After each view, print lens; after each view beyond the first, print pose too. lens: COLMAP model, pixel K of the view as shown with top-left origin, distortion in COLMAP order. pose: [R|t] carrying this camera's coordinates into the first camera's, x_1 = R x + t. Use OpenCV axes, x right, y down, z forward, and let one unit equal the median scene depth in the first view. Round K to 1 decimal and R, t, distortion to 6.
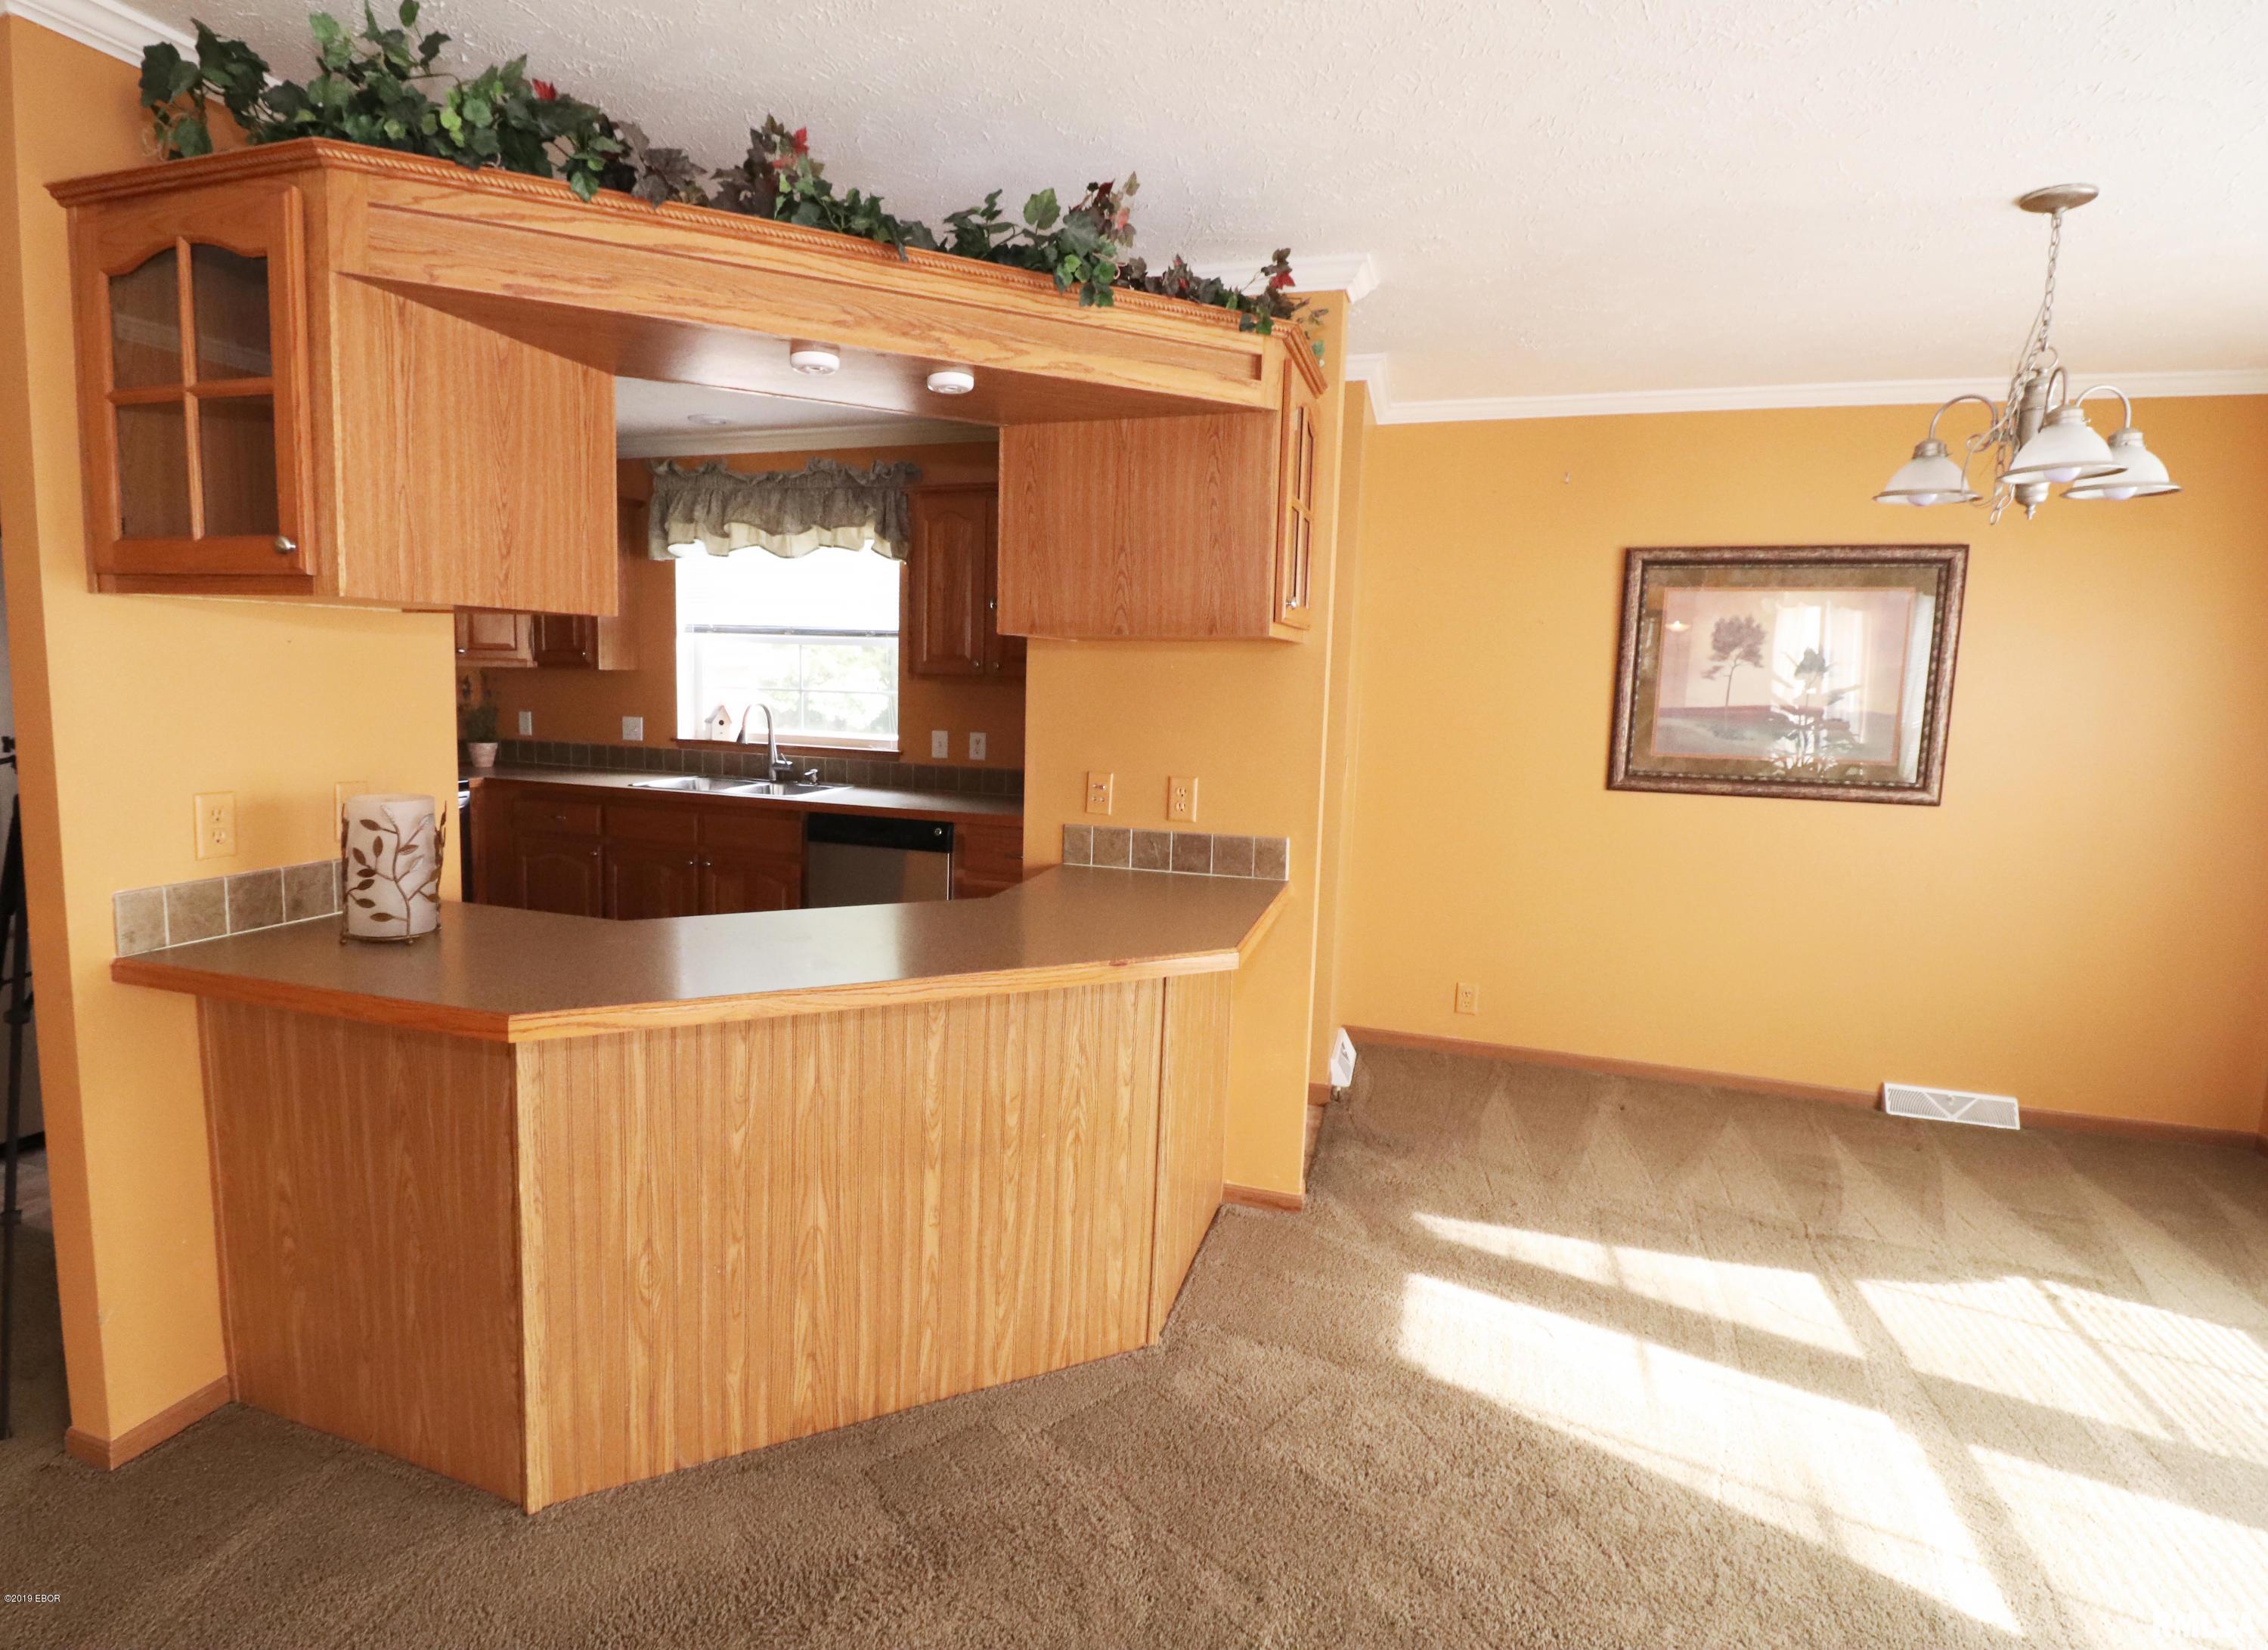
lens RADIAL K [[1136.1, 0, 1031.1], [0, 1136.1, 804.6], [0, 0, 1]] dist [0.002312, -0.015483]
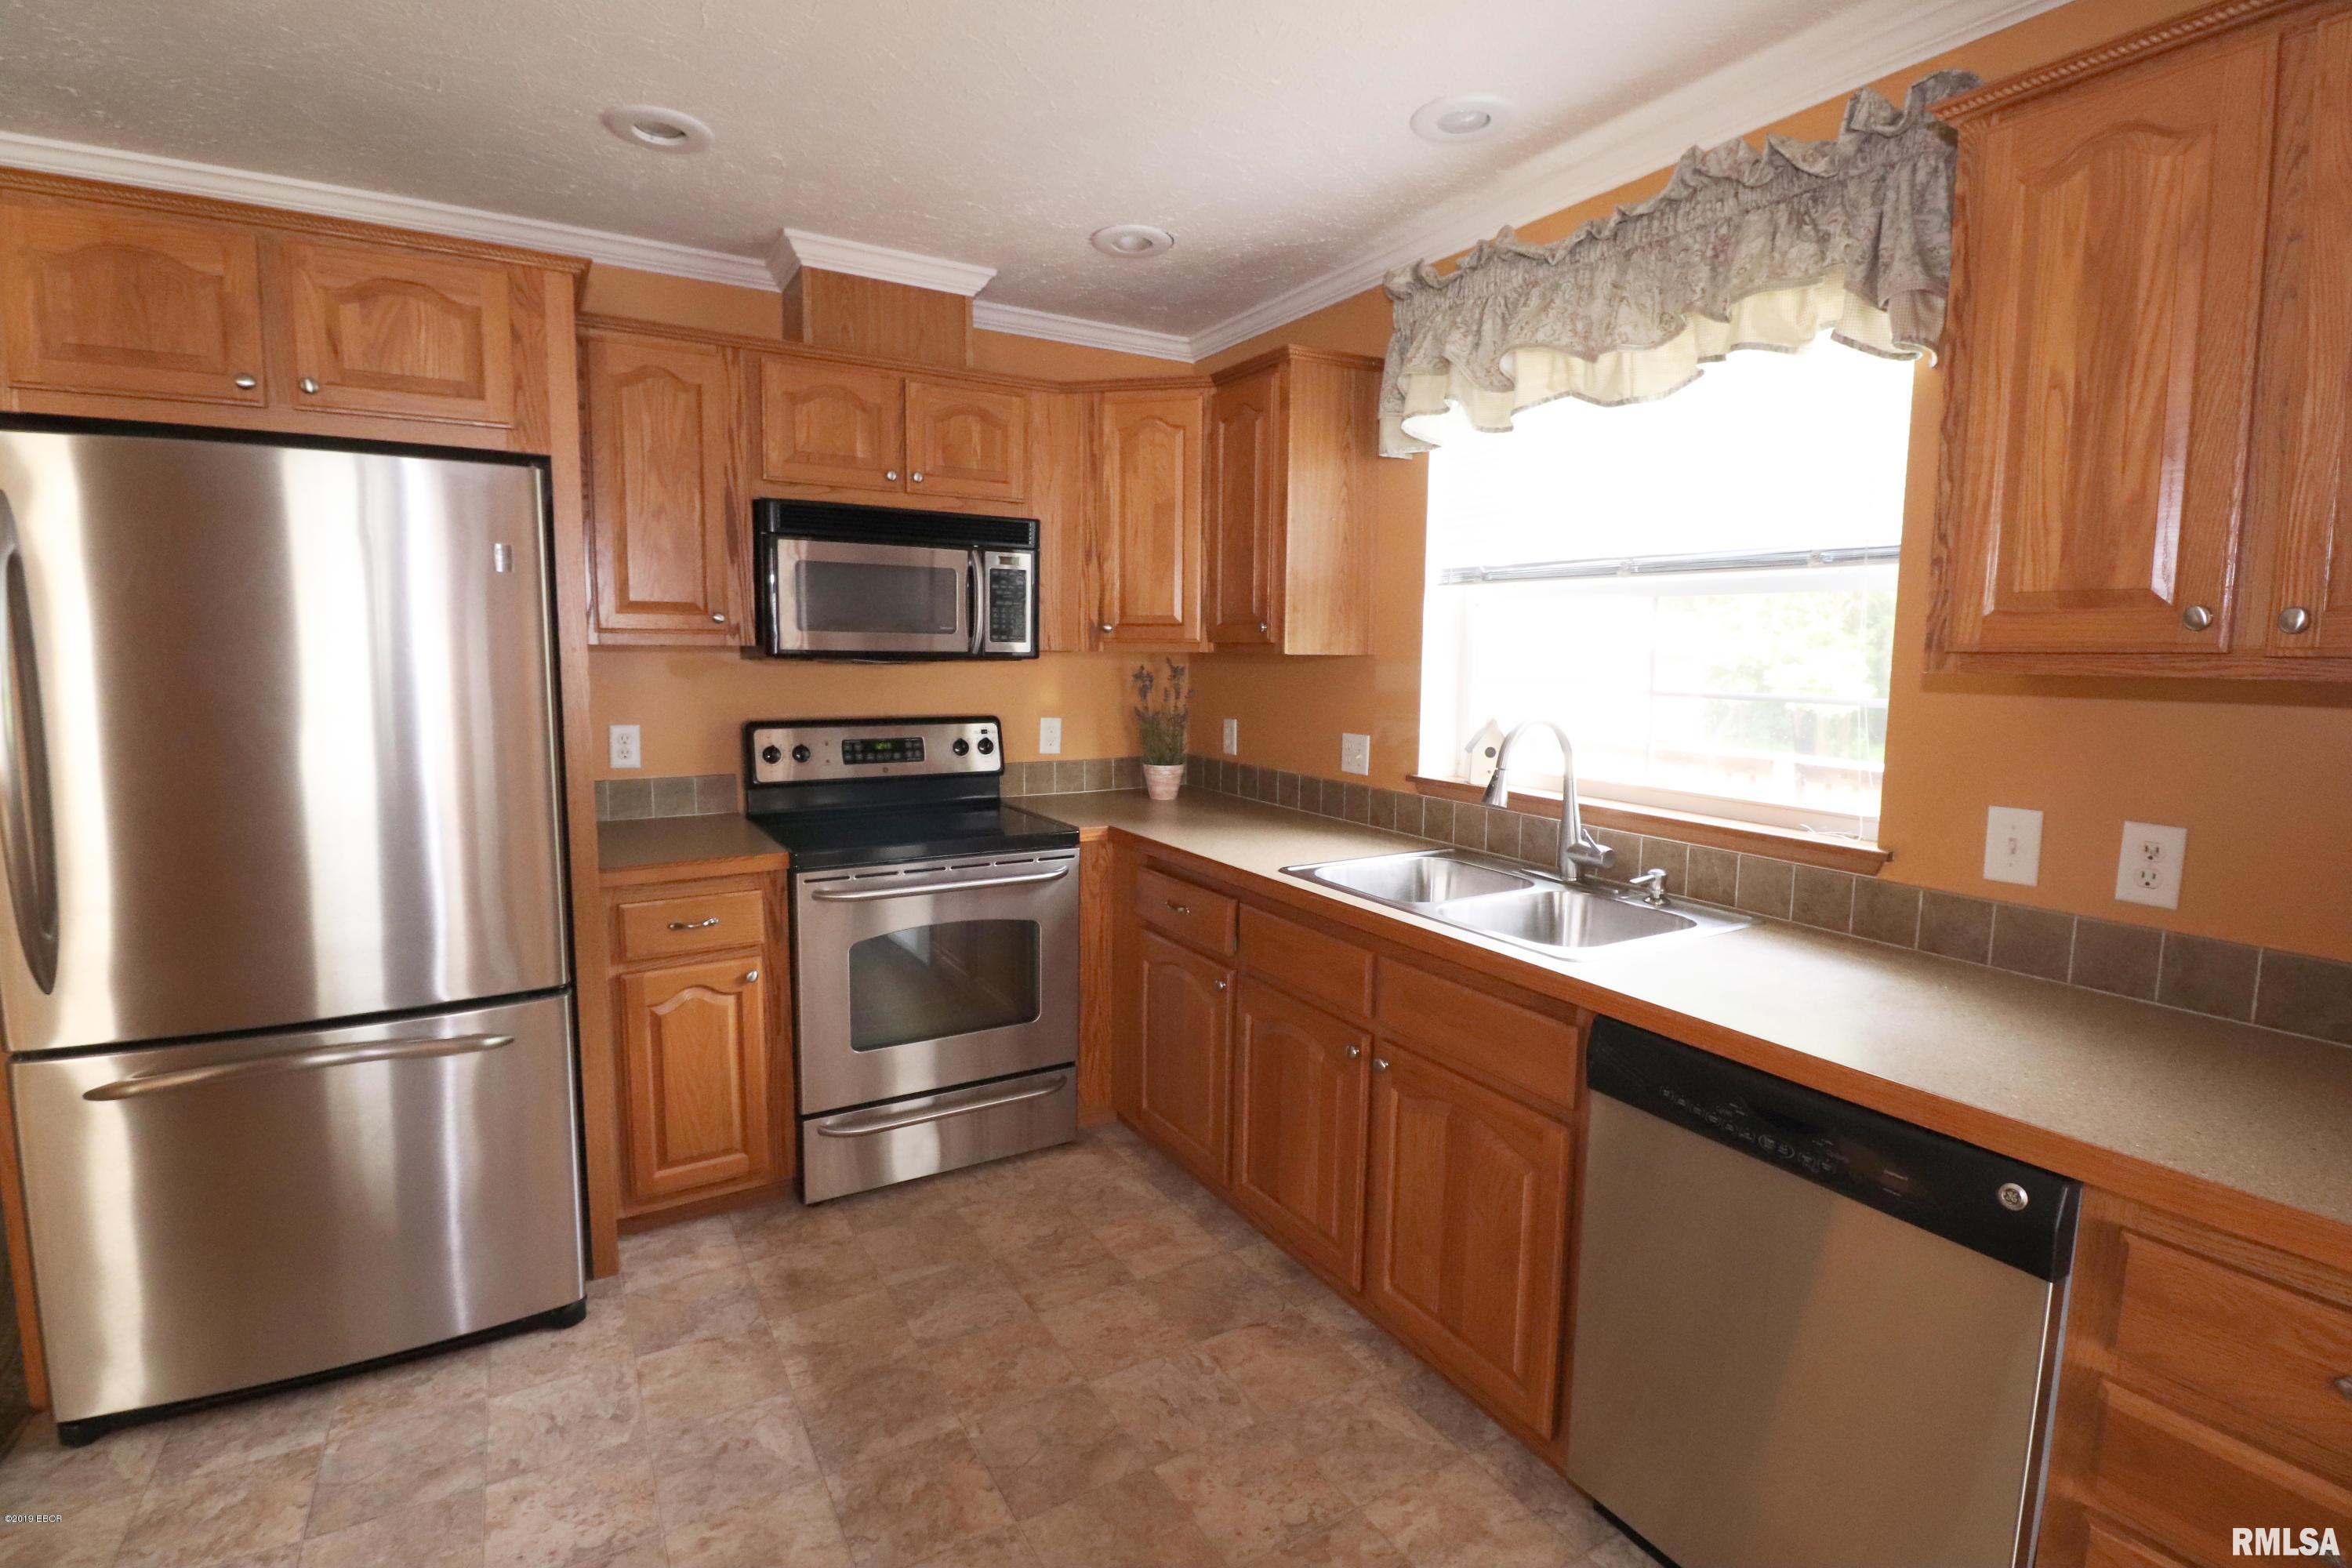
lens RADIAL K [[1087.3, 0, 1182.0], [0, 1087.3, 768.4], [0, 0, 1]] dist [0.002288, -0.015632]
pose [[0.765364, 0.054504, -0.641286, -0.145545], [-0.066088, 0.997796, 0.005929, -0.143981], [0.640196, 0.037843, 0.767279, 1.294716]]
